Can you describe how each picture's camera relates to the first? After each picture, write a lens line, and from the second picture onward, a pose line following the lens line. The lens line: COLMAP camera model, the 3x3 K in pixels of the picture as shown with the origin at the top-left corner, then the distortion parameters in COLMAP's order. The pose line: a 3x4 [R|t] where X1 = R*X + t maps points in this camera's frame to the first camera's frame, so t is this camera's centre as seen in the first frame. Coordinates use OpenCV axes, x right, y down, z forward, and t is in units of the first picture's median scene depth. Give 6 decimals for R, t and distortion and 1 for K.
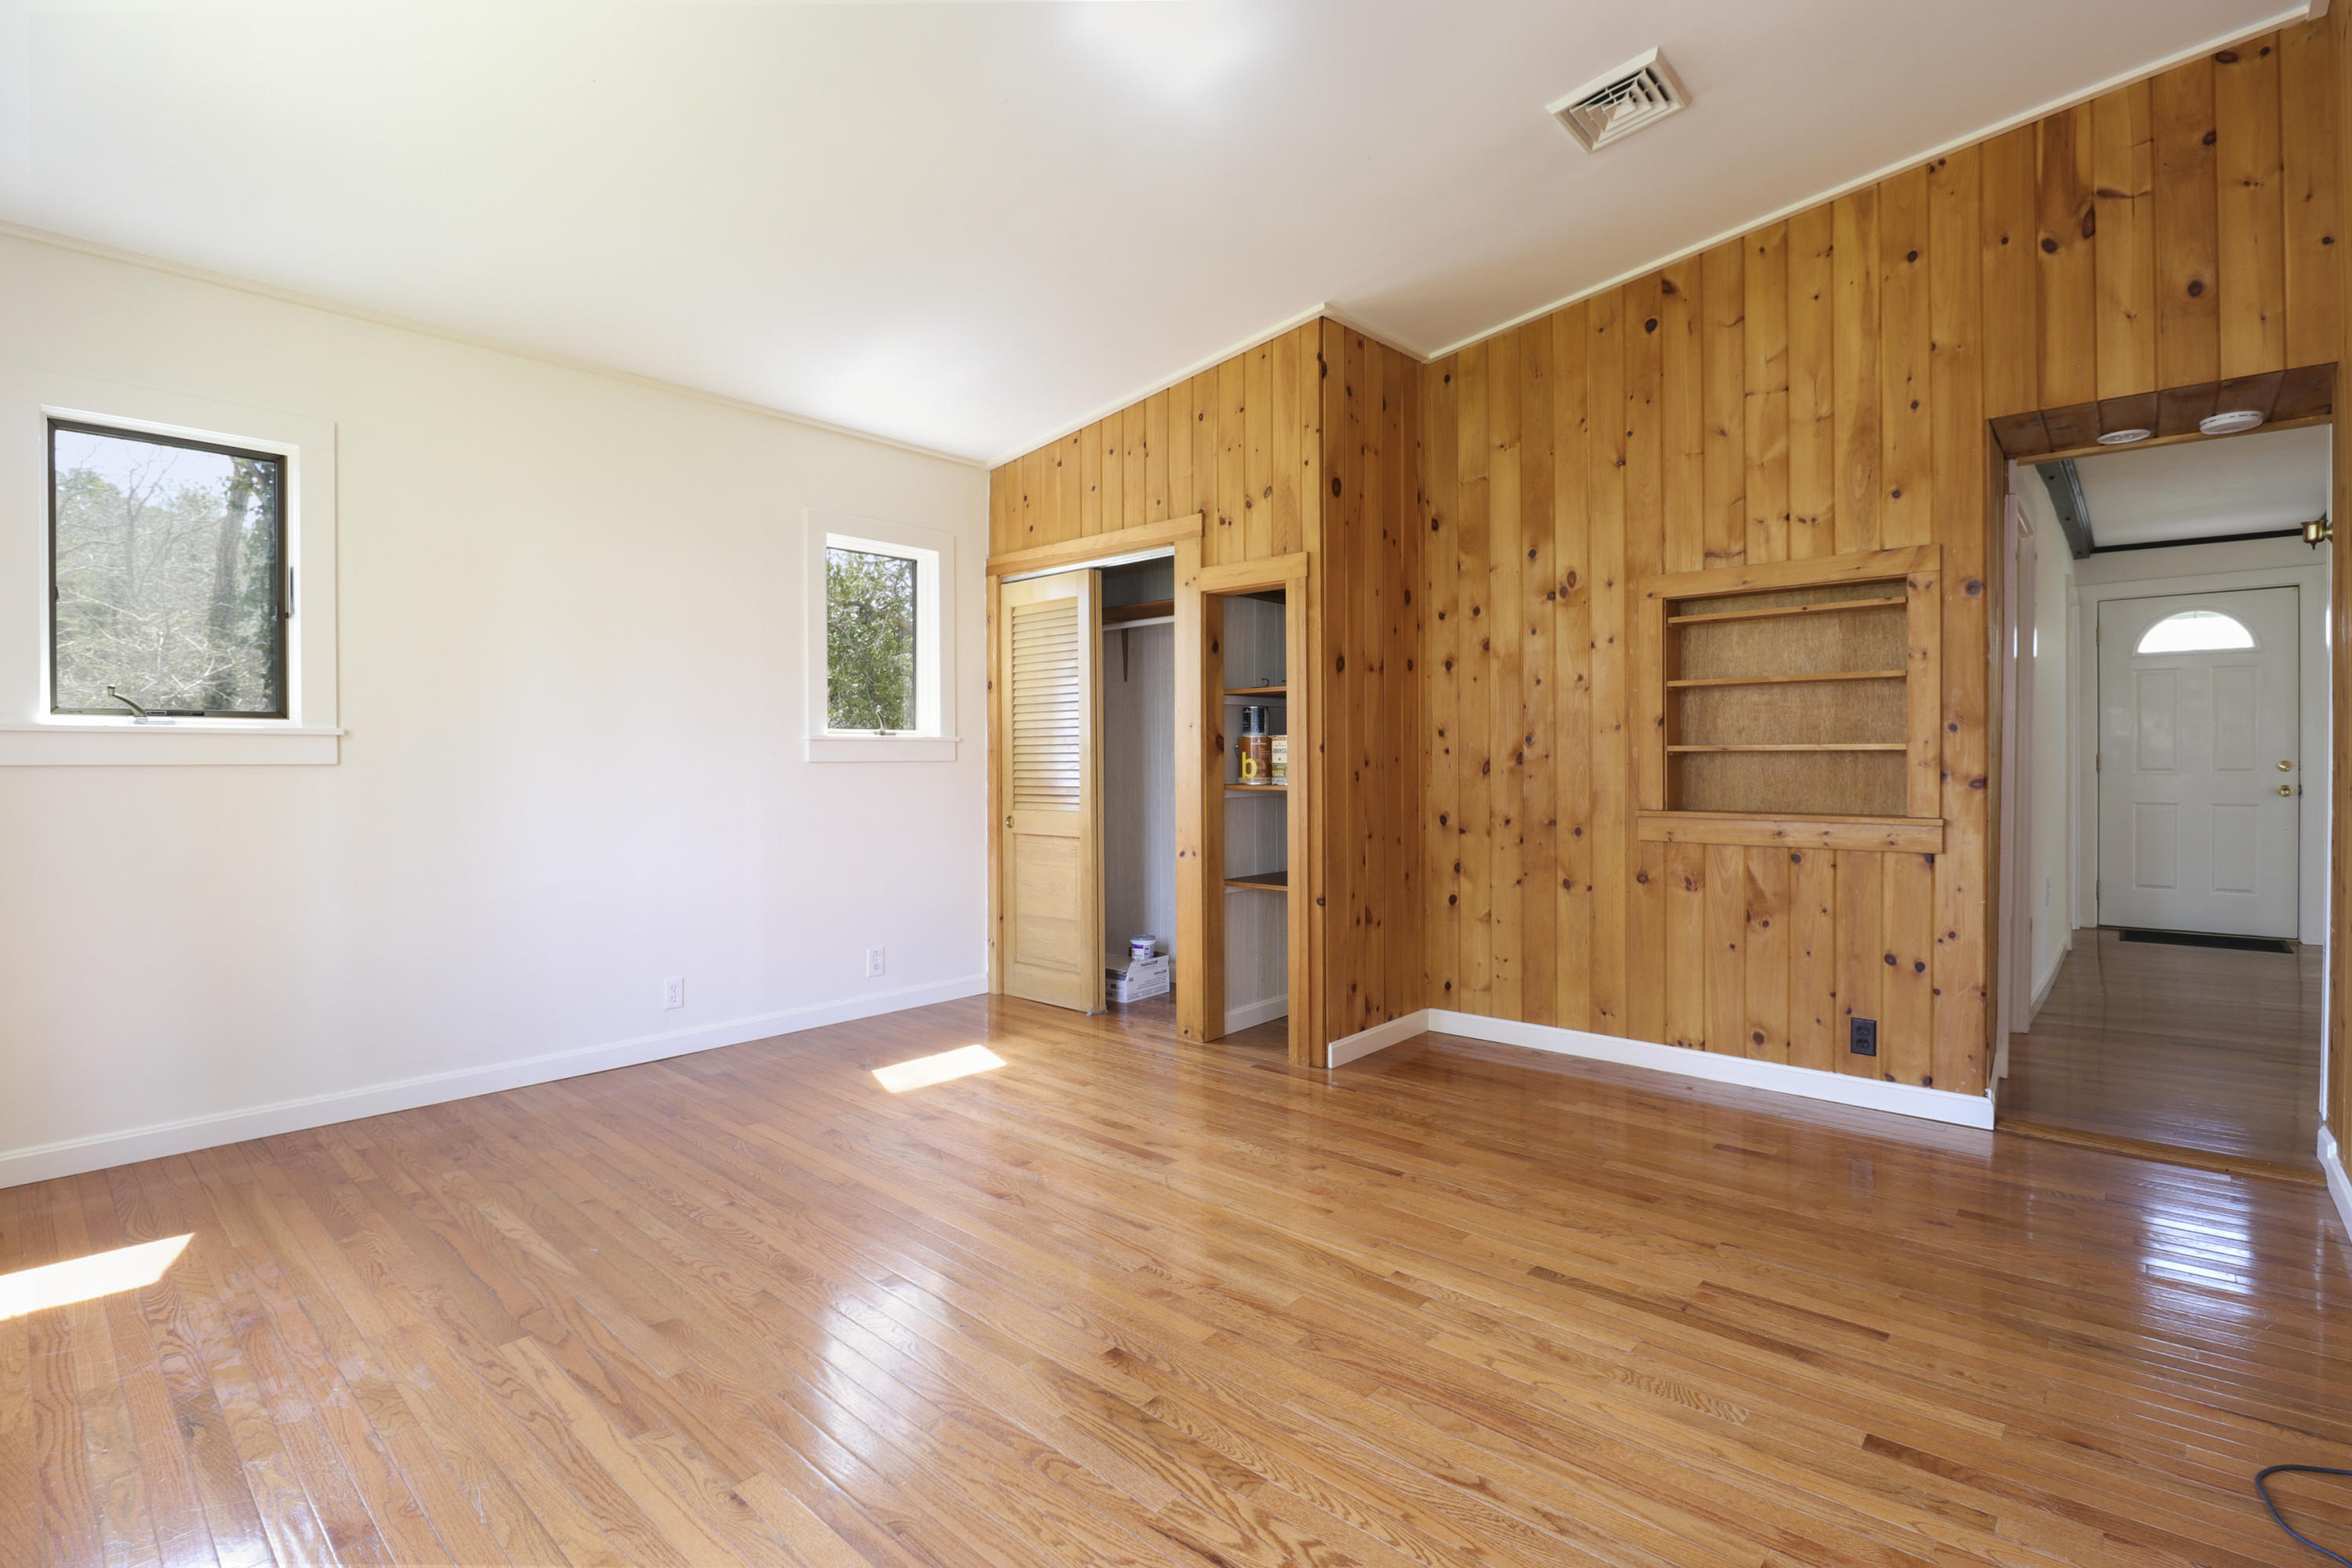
lens RADIAL K [[1081.2, 0, 1167.2], [0, 1081.2, 762.1], [0, 0, 1]] dist [0.003029, -0.000572]
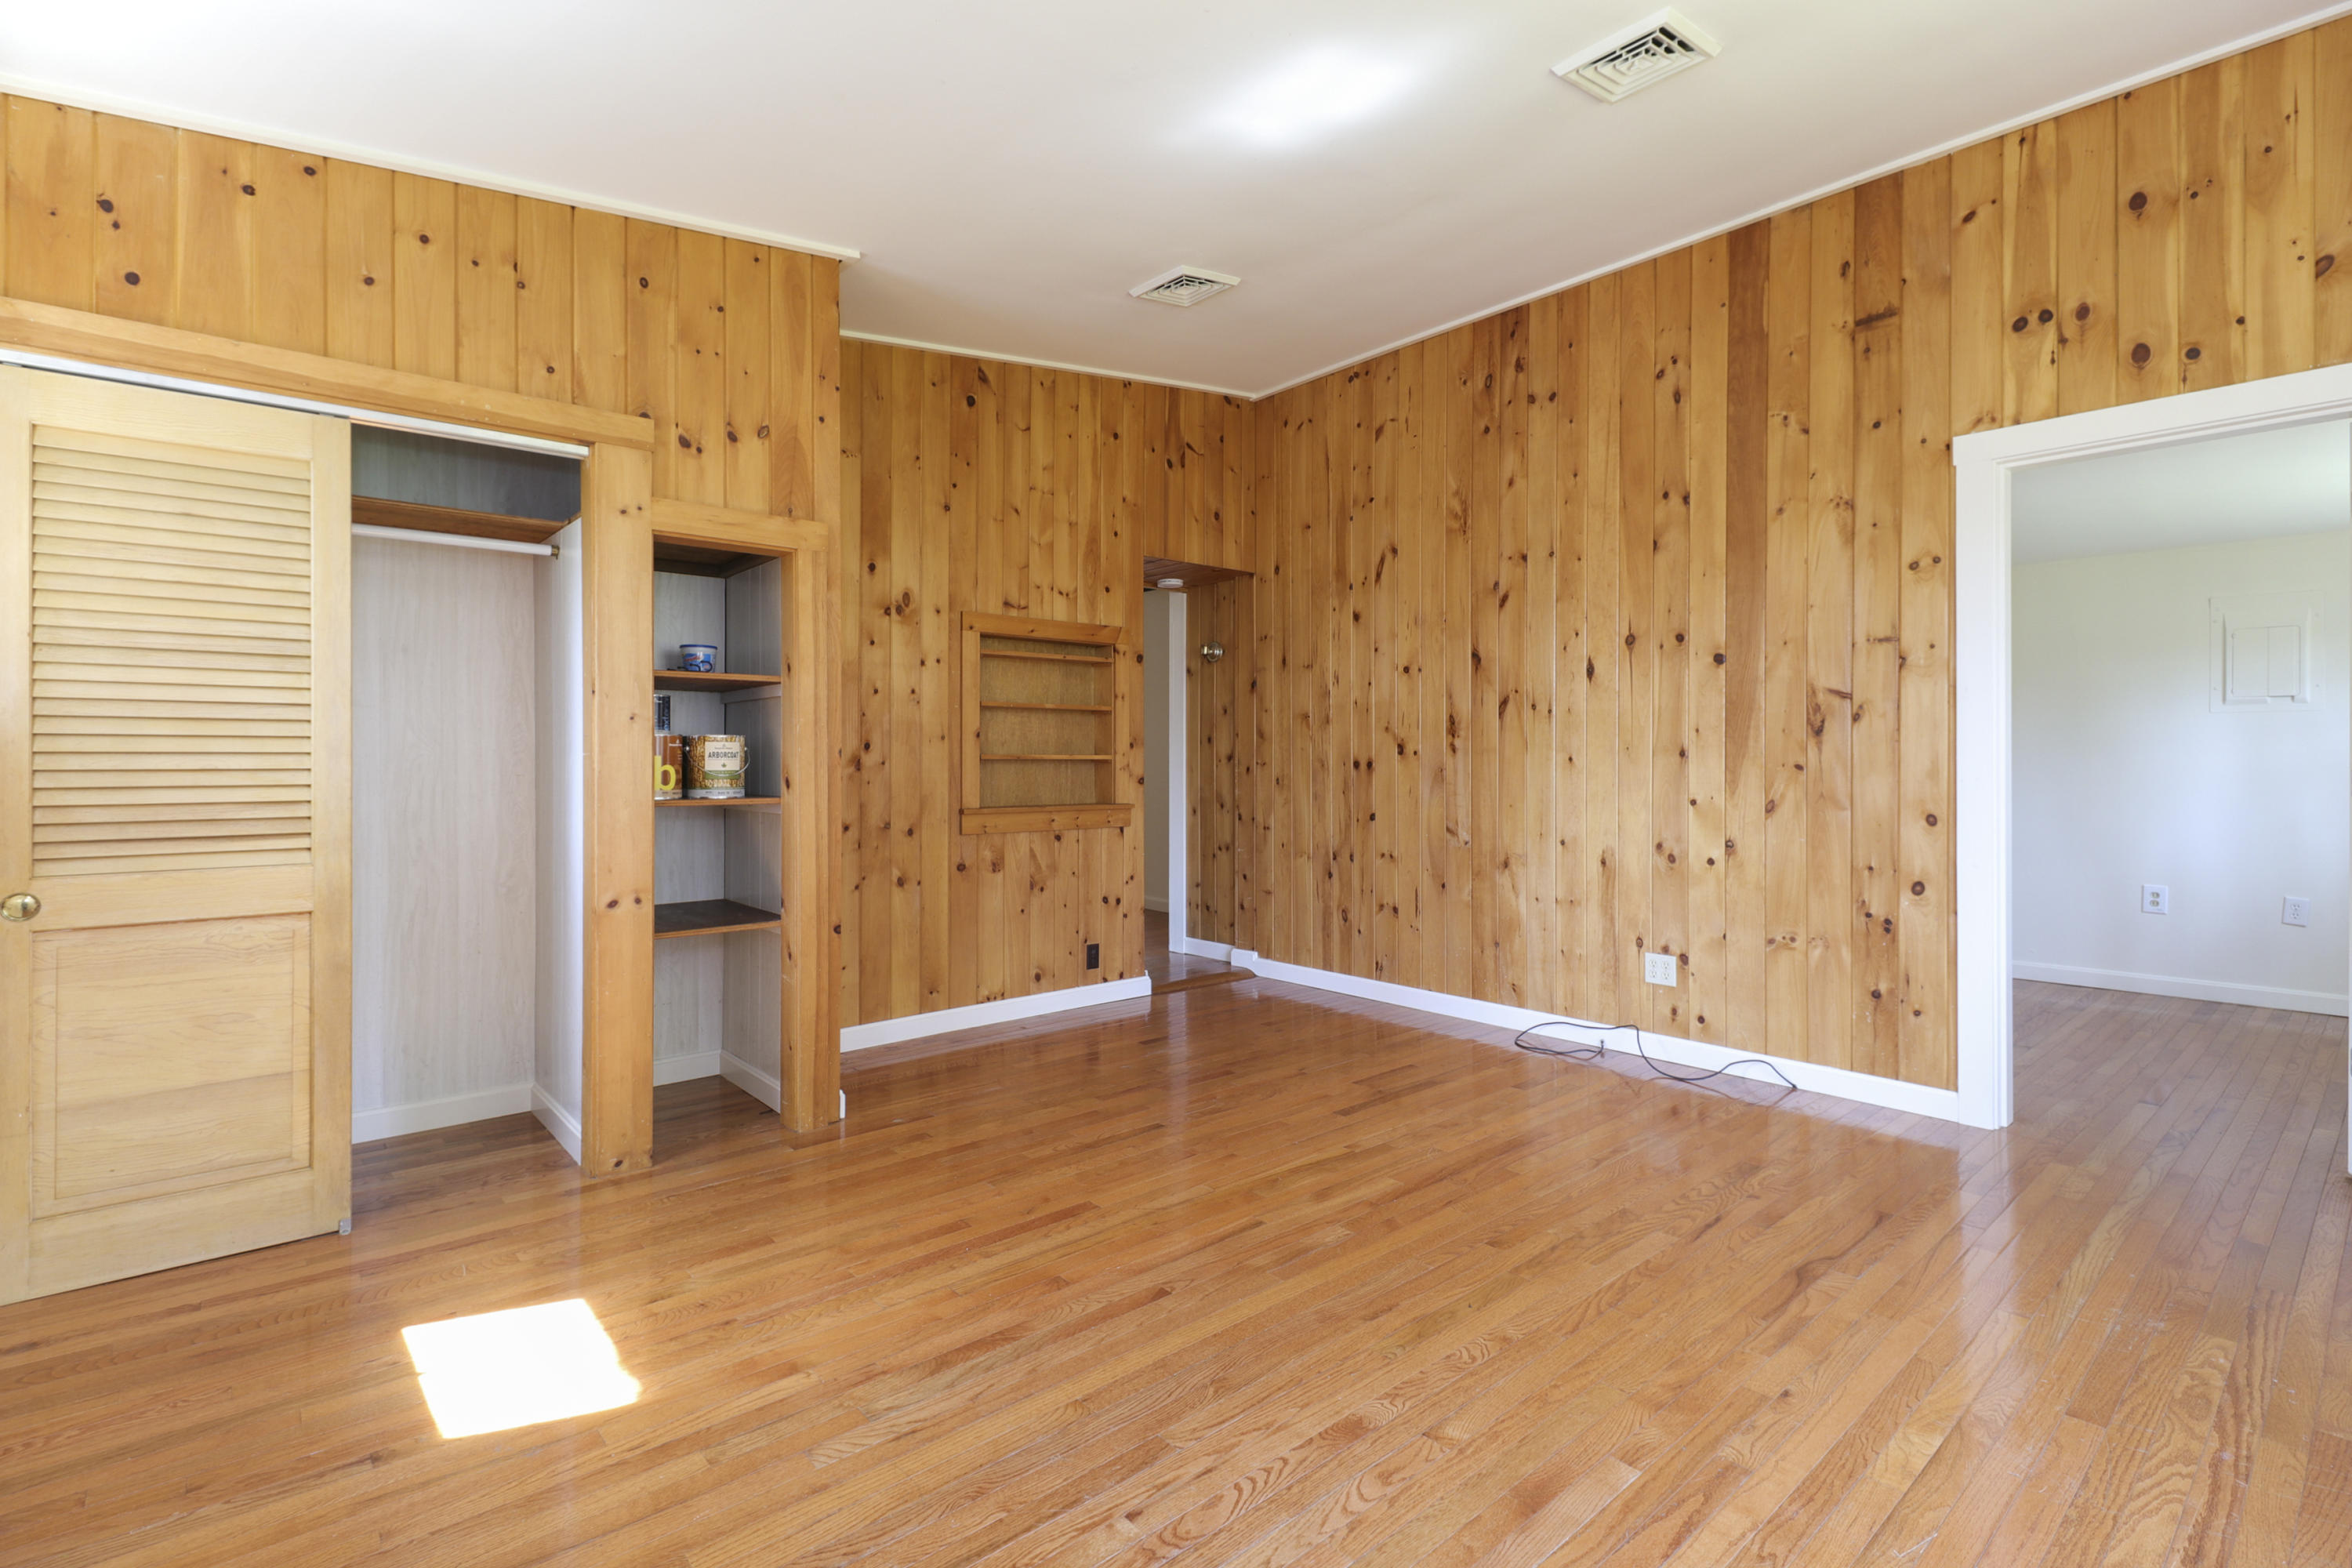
lens RADIAL K [[1082.8, 0, 1153.3], [0, 1082.8, 764.5], [0, 0, 1]] dist [0.008749, -0.000830]
pose [[0.132821, 0.001604, 0.991139, -0.742728], [0.004133, 0.999989, -0.002172, -0.000712], [-0.991131, 0.004384, 0.132813, 0.680500]]
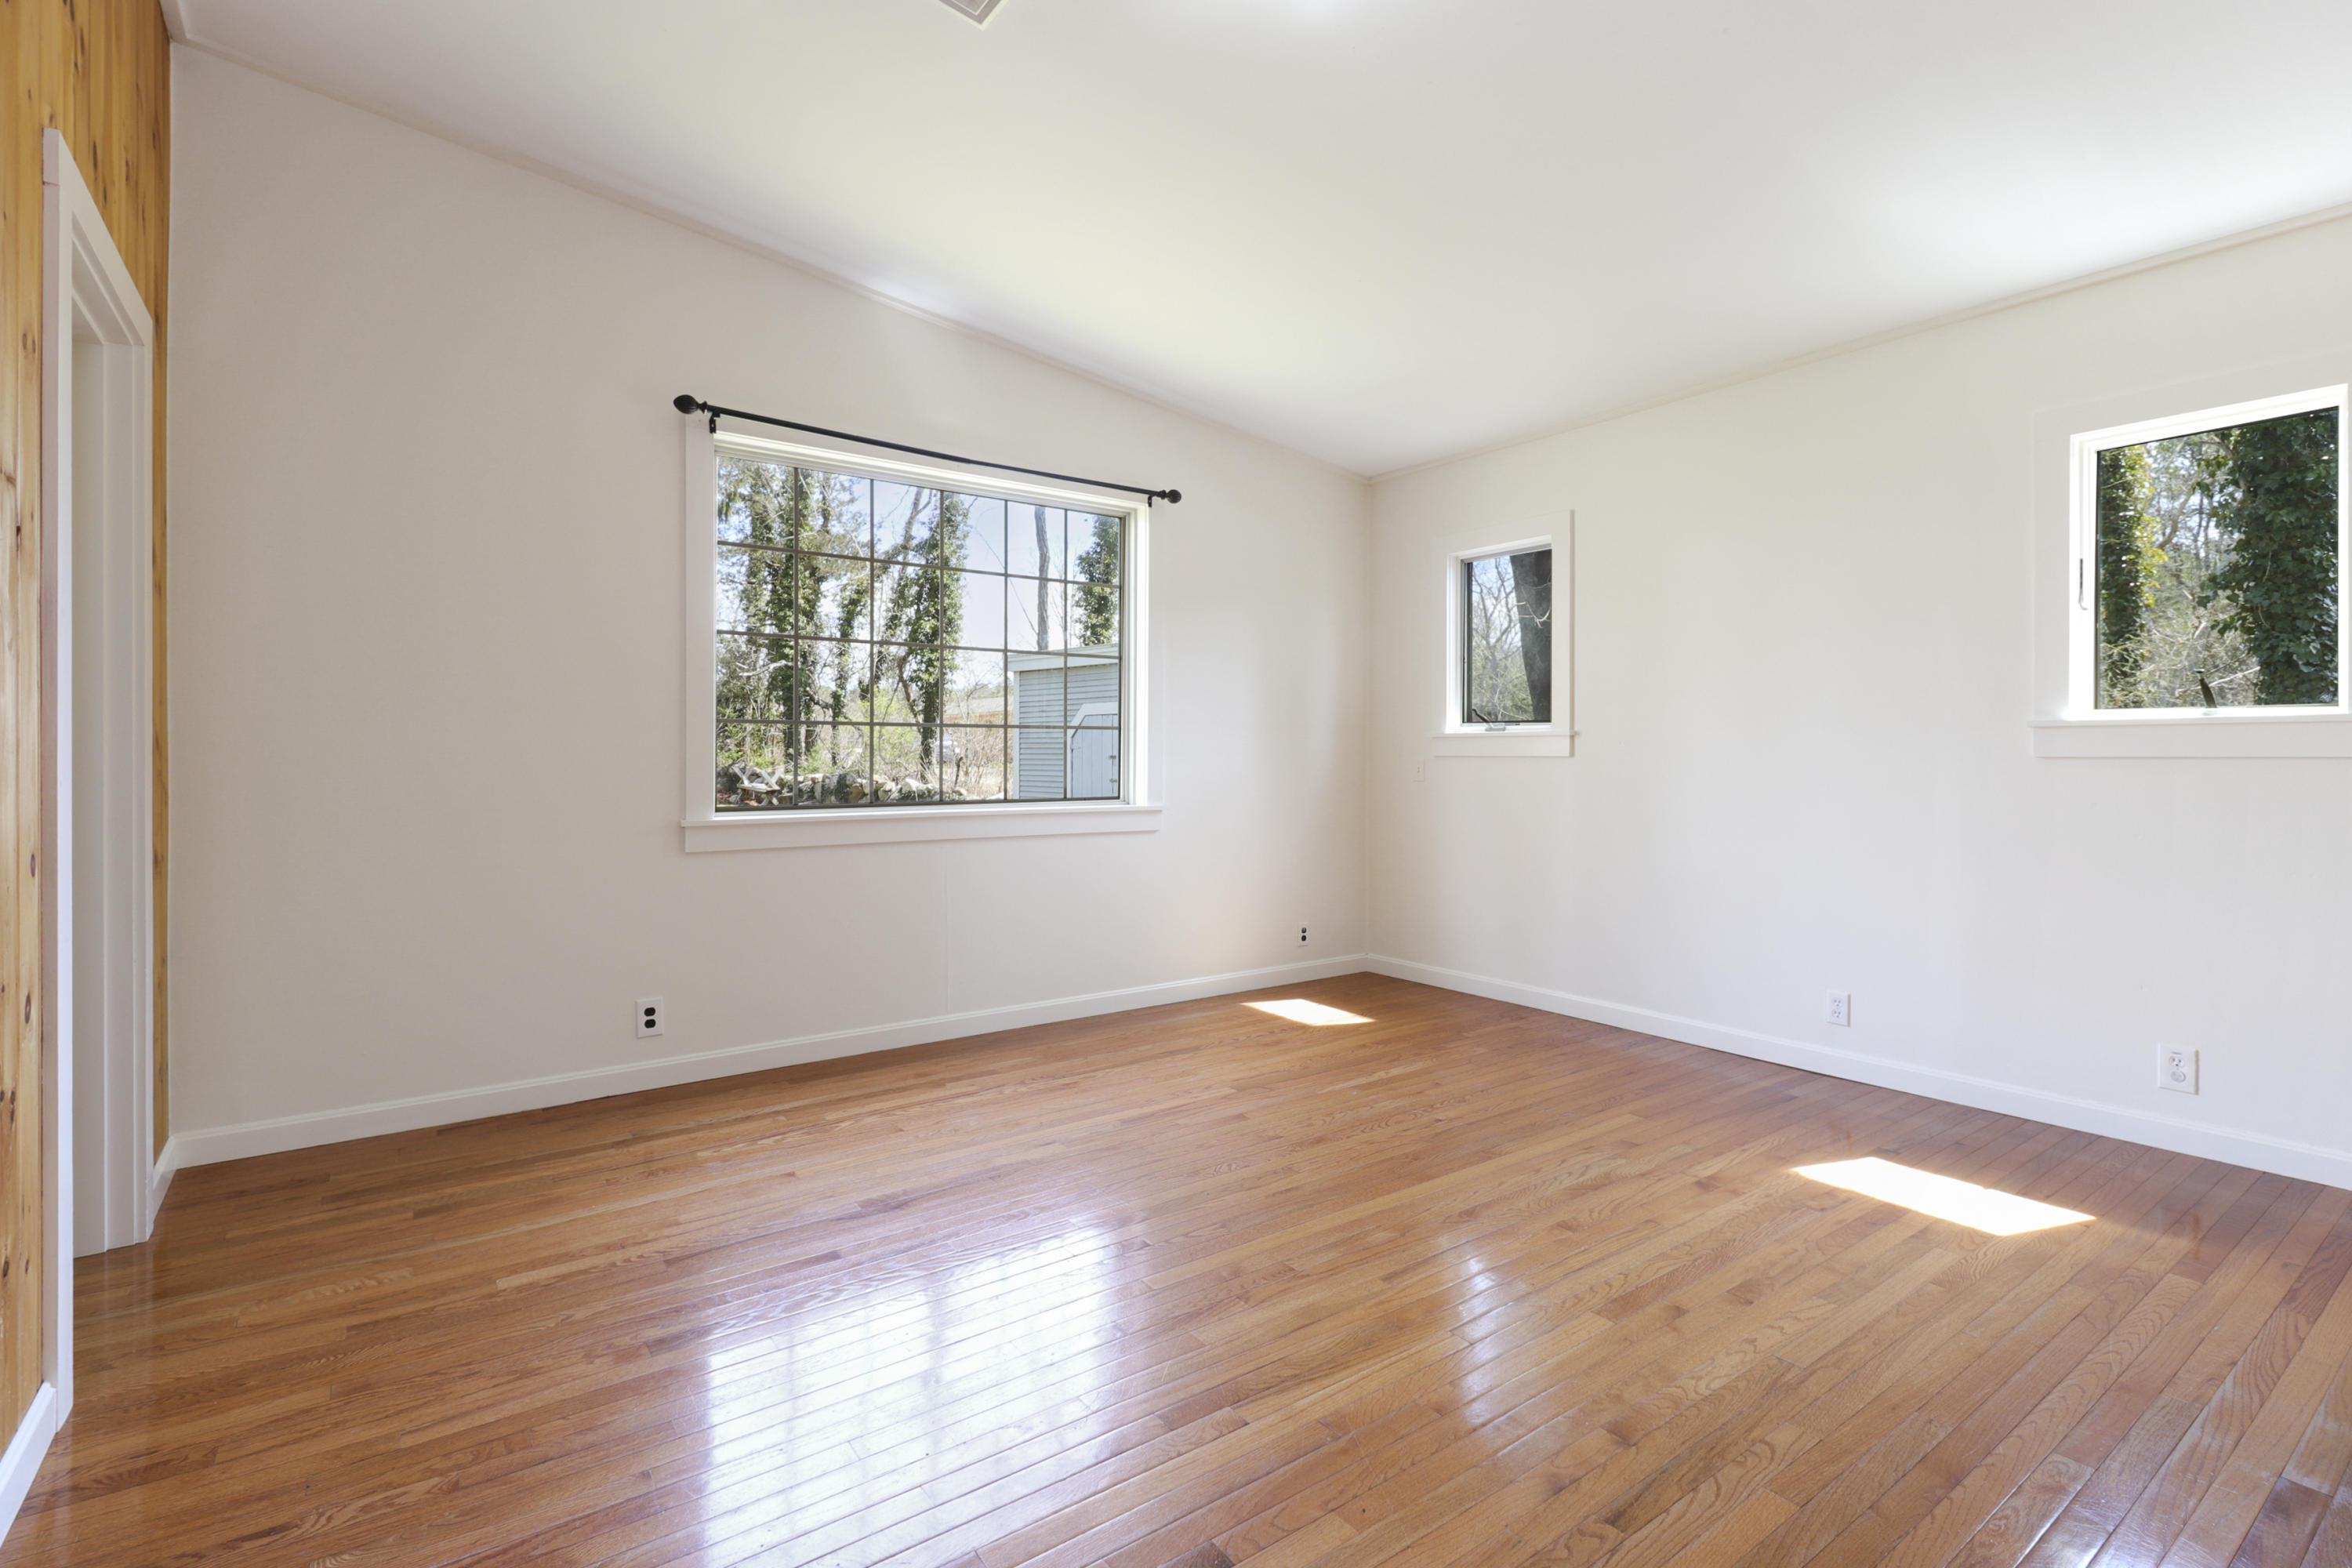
lens RADIAL K [[1081.2, 0, 1167.2], [0, 1081.2, 762.1], [0, 0, 1]] dist [0.003029, -0.000572]
pose [[-0.203938, 0.011438, -0.978917, 0.628328], [-0.002690, 0.999921, 0.012244, -0.004802], [0.978980, 0.005130, -0.203892, 0.710263]]
